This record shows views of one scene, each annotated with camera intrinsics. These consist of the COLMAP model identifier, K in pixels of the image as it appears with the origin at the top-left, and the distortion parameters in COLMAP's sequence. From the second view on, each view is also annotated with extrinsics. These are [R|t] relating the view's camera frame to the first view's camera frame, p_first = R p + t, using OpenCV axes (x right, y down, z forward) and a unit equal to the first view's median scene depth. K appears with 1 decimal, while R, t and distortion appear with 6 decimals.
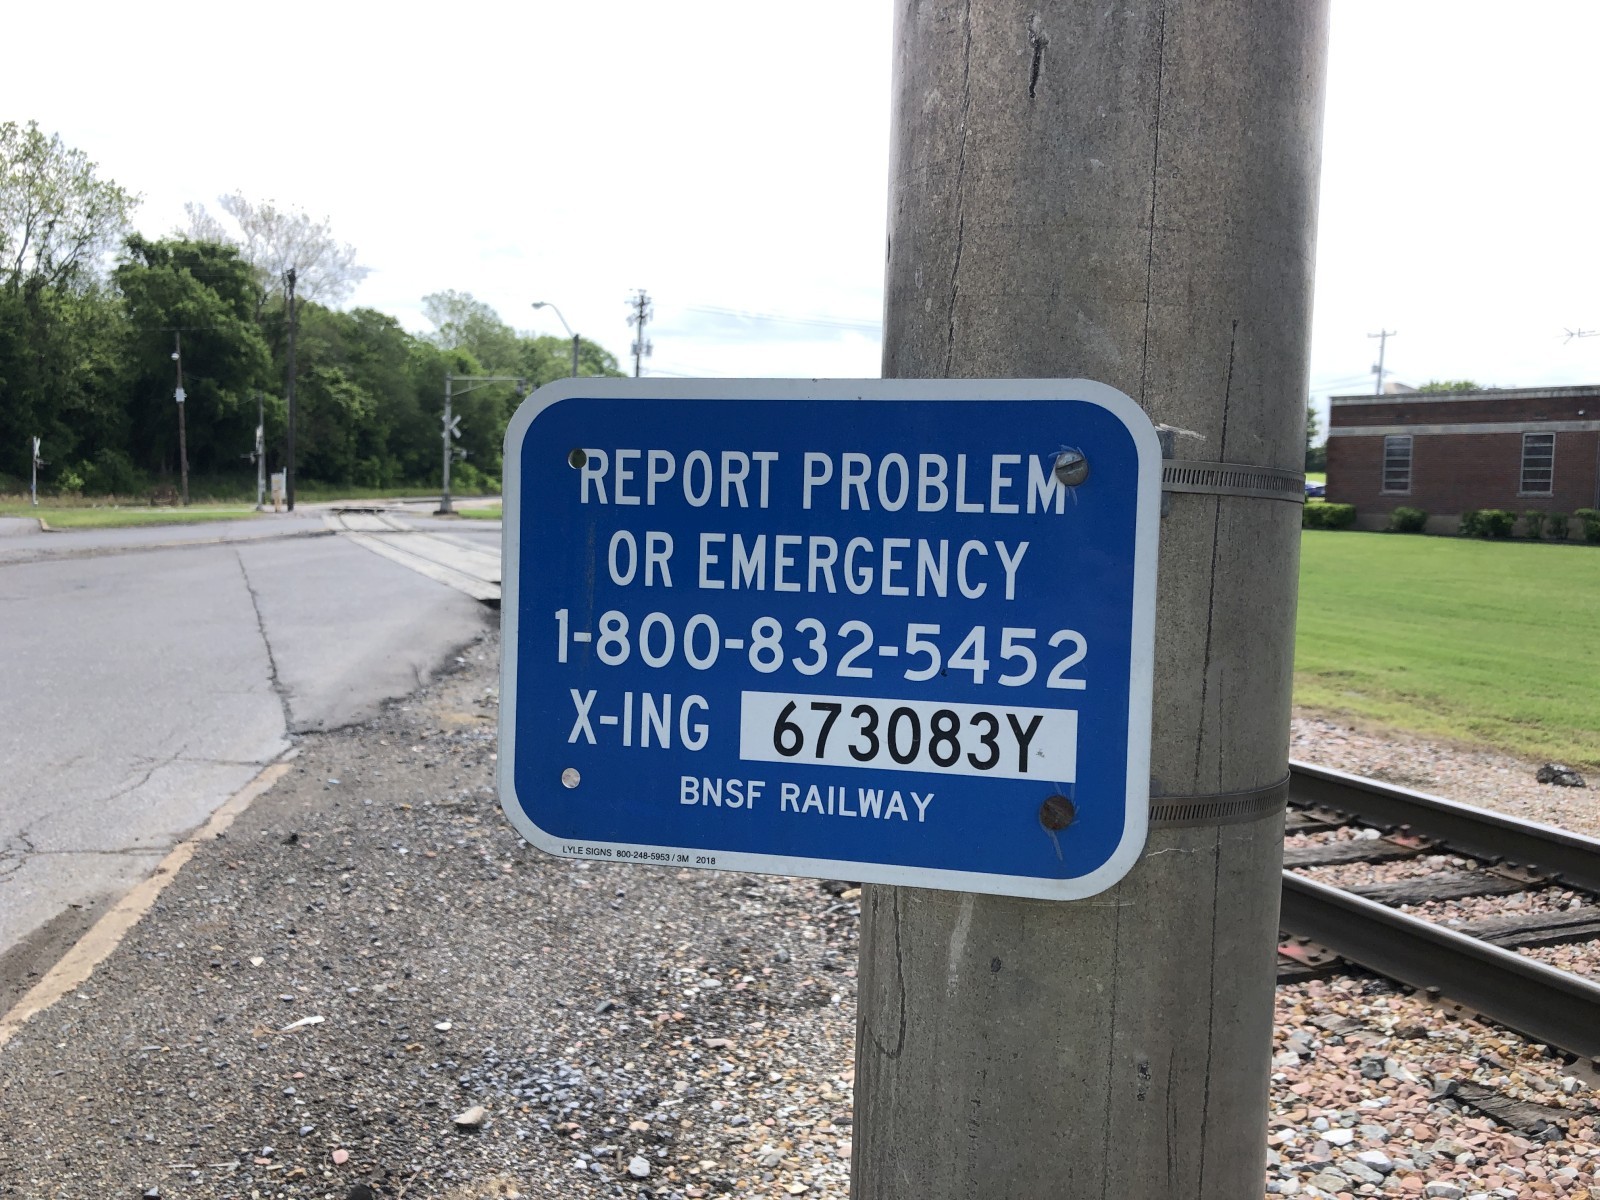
lens RADIAL K [[1305.8, 0, 792.3], [0, 1305.8, 567.5], [0, 0, 1]] dist [0.090592, -0.129755]
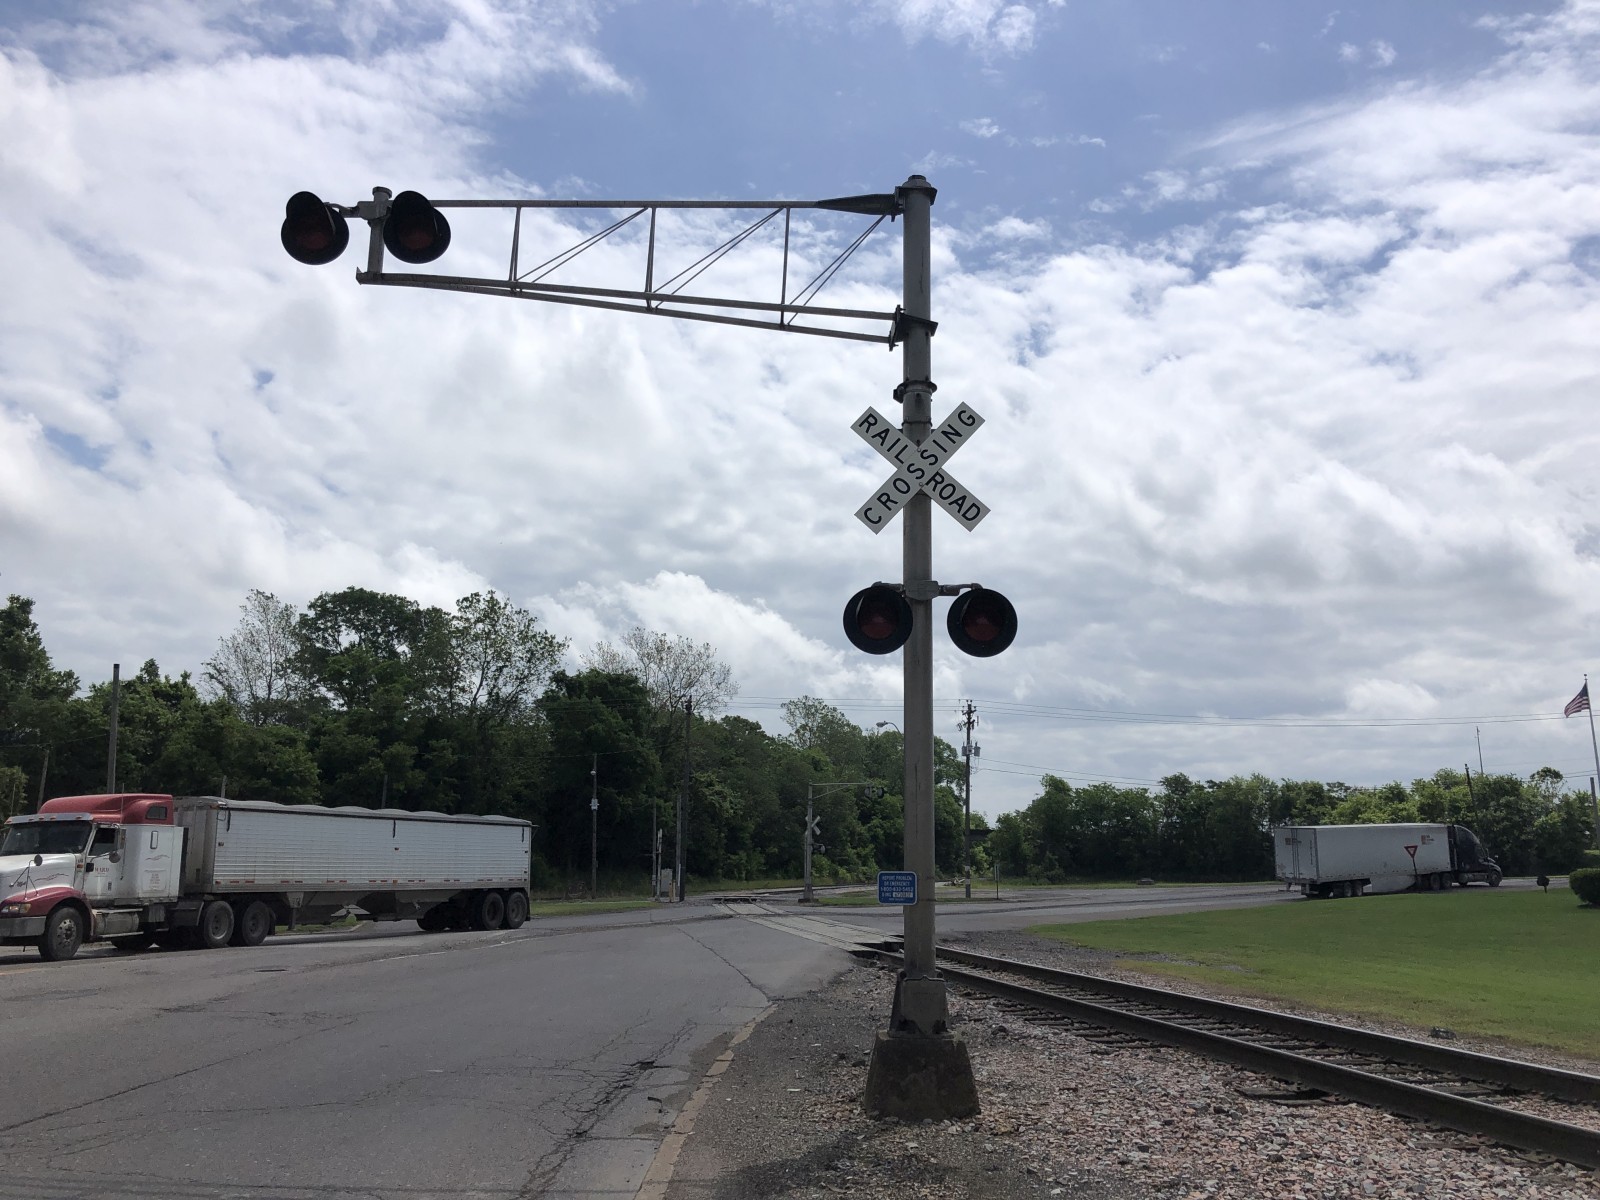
lens RADIAL K [[1305.8, 0, 792.3], [0, 1305.8, 567.5], [0, 0, 1]] dist [0.090592, -0.129755]
pose [[0.966060, -0.076567, -0.246710, 0.020345], [0.002606, 0.957902, -0.287082, 0.005833], [0.258305, 0.276695, 0.925591, -0.101466]]
